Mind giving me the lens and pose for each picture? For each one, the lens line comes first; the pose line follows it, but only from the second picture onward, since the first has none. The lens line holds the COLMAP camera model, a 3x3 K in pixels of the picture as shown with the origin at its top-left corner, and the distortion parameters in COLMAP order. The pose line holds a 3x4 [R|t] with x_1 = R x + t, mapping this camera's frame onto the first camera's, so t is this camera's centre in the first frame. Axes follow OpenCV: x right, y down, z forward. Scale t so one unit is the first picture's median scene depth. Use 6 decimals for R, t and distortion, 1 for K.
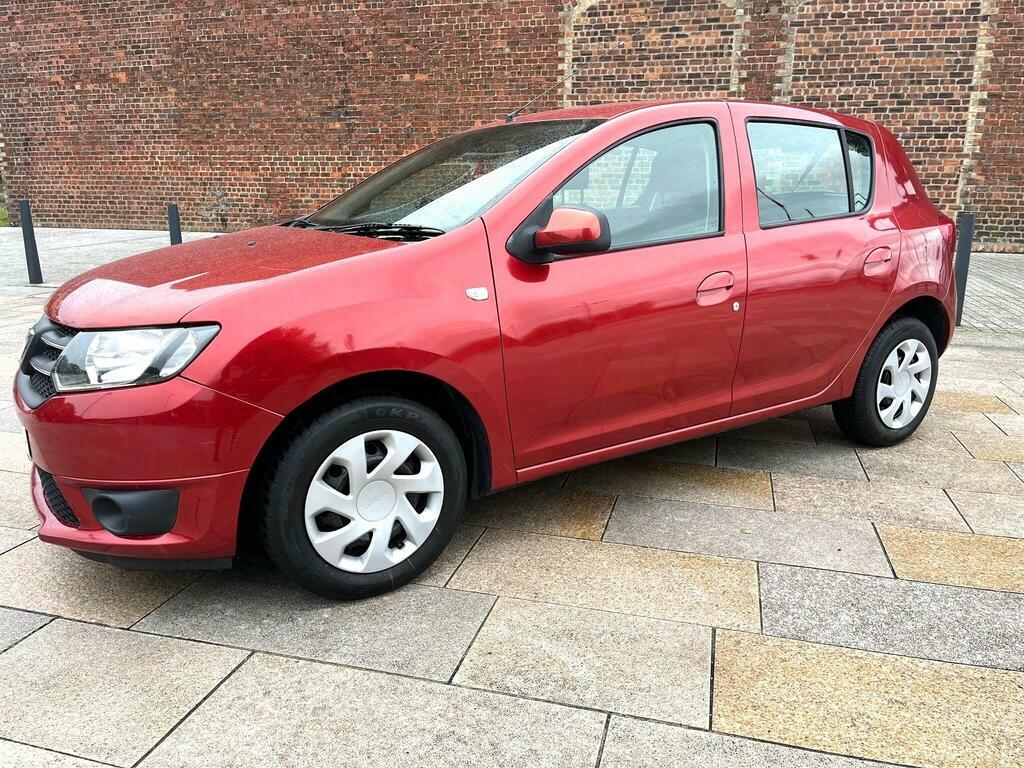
lens RADIAL K [[782.3, 0, 512.0], [0, 782.3, 384.0], [0, 0, 1]] dist [0.089908, -0.133418]
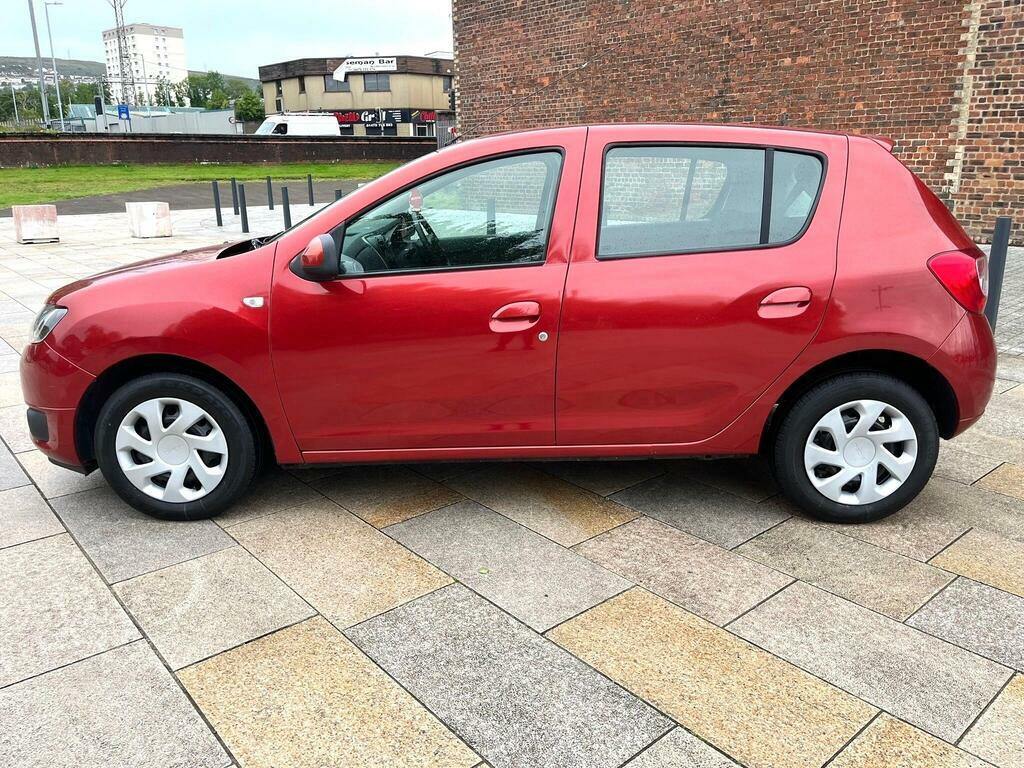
lens RADIAL K [[773.0, 0, 512.0], [0, 773.0, 384.0], [0, 0, 1]] dist [0.078152, -0.115375]
pose [[0.830038, 0.143673, -0.538884, 0.177557], [-0.129791, 0.989481, 0.063891, -0.021590], [0.542394, 0.016911, 0.839954, 0.034795]]
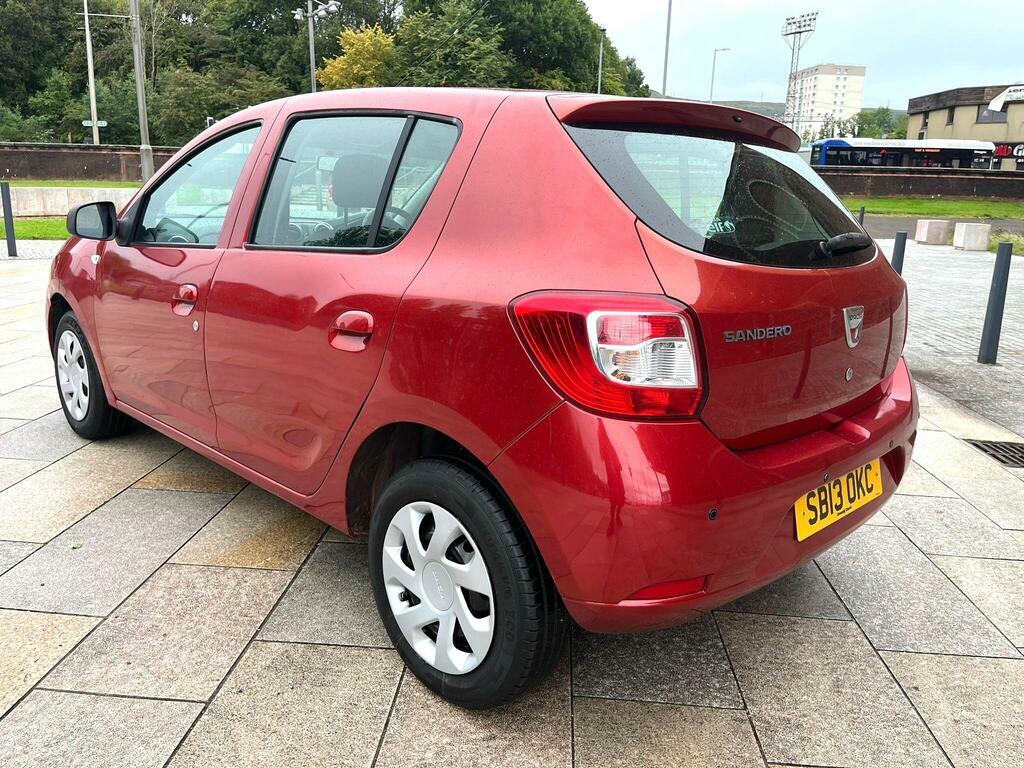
lens RADIAL K [[773.0, 0, 512.0], [0, 773.0, 384.0], [0, 0, 1]] dist [0.078152, -0.115375]
pose [[0.203980, 0.240812, -0.948895, 0.273814], [-0.276033, 0.944094, 0.180256, -0.066138], [0.939254, 0.225158, 0.259048, 0.253181]]
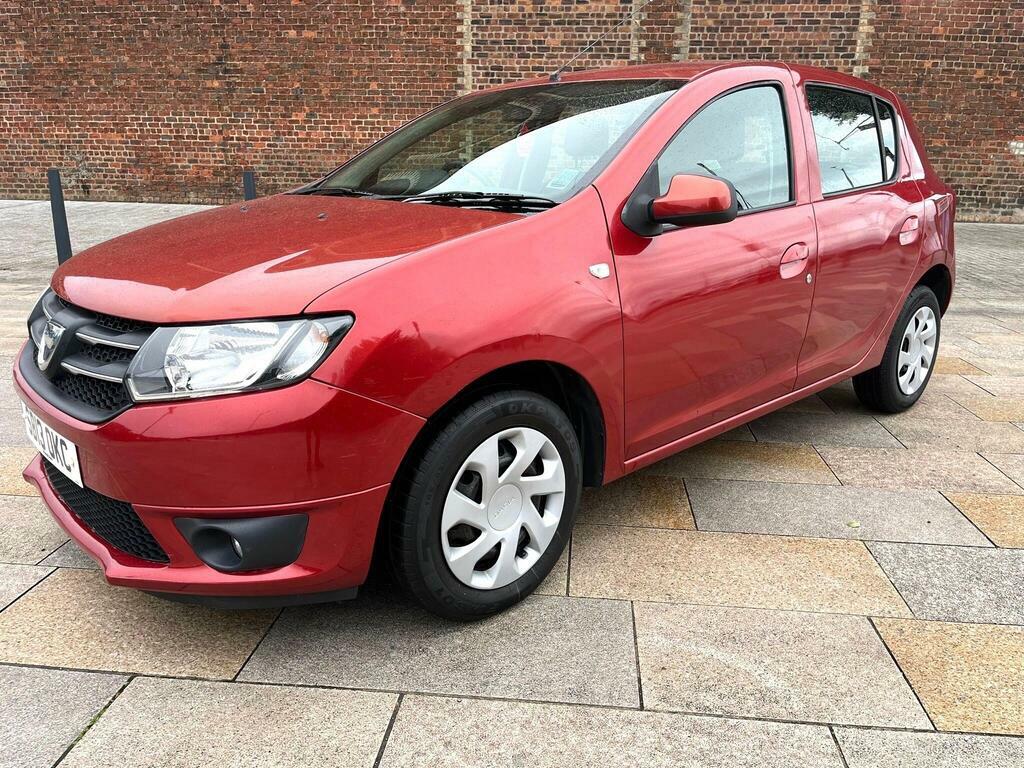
lens RADIAL K [[781.0, 0, 518.9], [0, 781.0, 379.9], [0, 0, 1]] dist [0.103020, -0.150211]
pose [[0.984460, -0.039529, 0.171100, -0.053660], [0.033910, 0.998789, 0.035636, -0.004657], [-0.172301, -0.029280, 0.984609, 0.022721]]
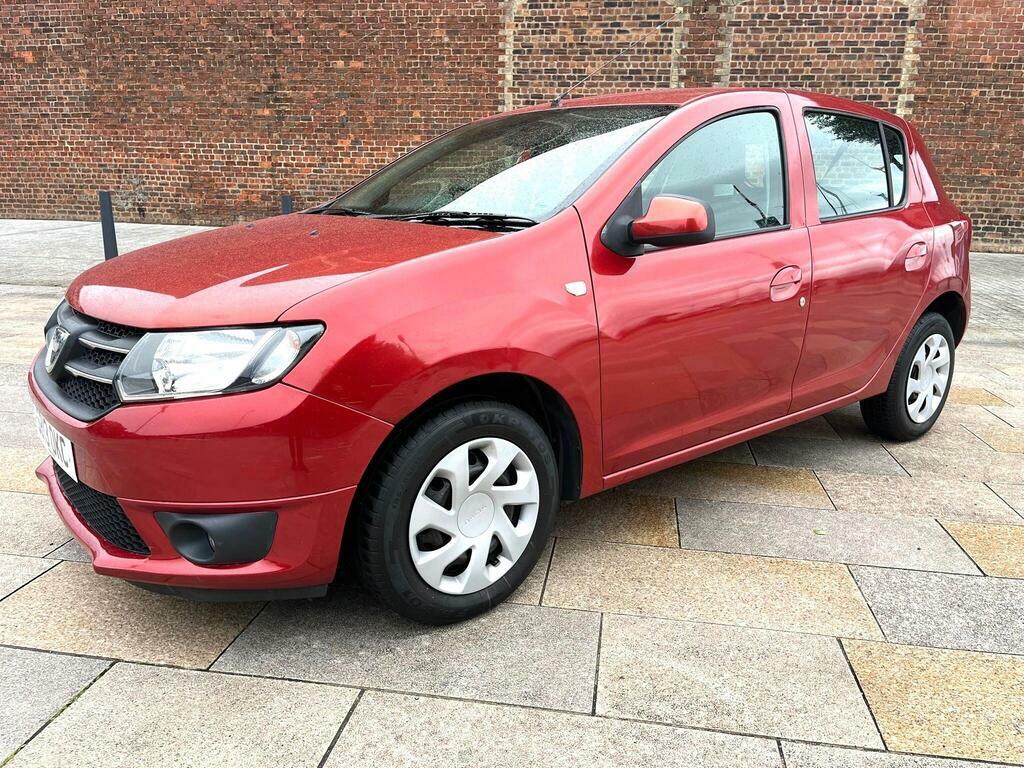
lens RADIAL K [[781.9, 0, 513.6], [0, 781.9, 387.3], [0, 0, 1]] dist [0.097892, -0.143942]
pose [[0.993814, -0.013048, 0.110289, -0.040331], [0.011971, 0.999874, 0.010424, -0.001655], [-0.110411, -0.009040, 0.993845, 0.015480]]
